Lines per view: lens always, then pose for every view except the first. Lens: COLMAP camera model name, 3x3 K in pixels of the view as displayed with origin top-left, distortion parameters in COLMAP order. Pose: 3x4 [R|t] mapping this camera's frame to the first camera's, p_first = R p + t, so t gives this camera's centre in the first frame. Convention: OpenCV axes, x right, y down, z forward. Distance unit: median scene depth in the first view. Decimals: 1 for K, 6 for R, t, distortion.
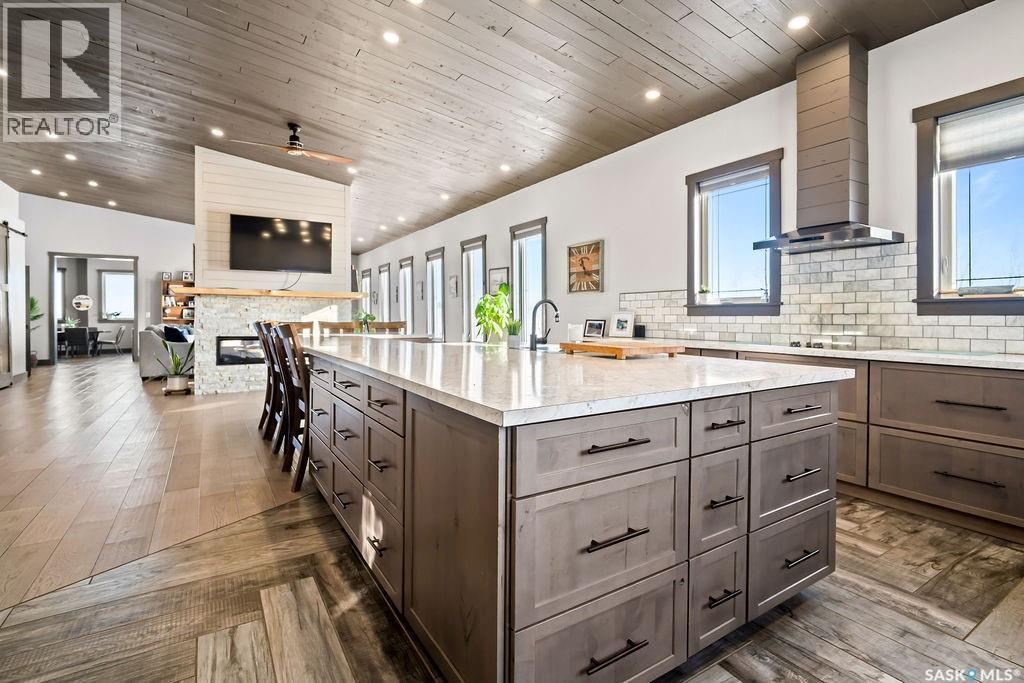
lens RADIAL K [[484.1, 0, 500.0], [0, 484.1, 315.0], [0, 0, 1]] dist [-0.005119, -0.000544]
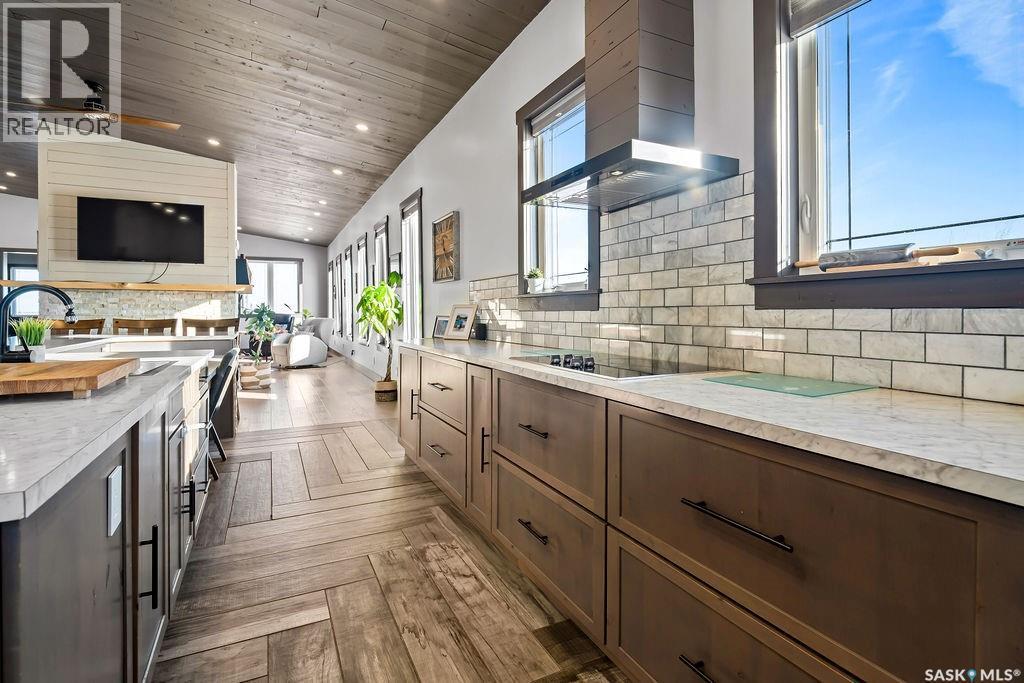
lens RADIAL K [[484.1, 0, 505.5], [0, 484.1, 310.5], [0, 0, 1]] dist [-0.005119, -0.000544]
pose [[0.995798, -0.004746, -0.091459, 0.495982], [0.004922, 0.999986, 0.001698, 0.000361], [0.091450, -0.002141, 0.995807, 0.341073]]
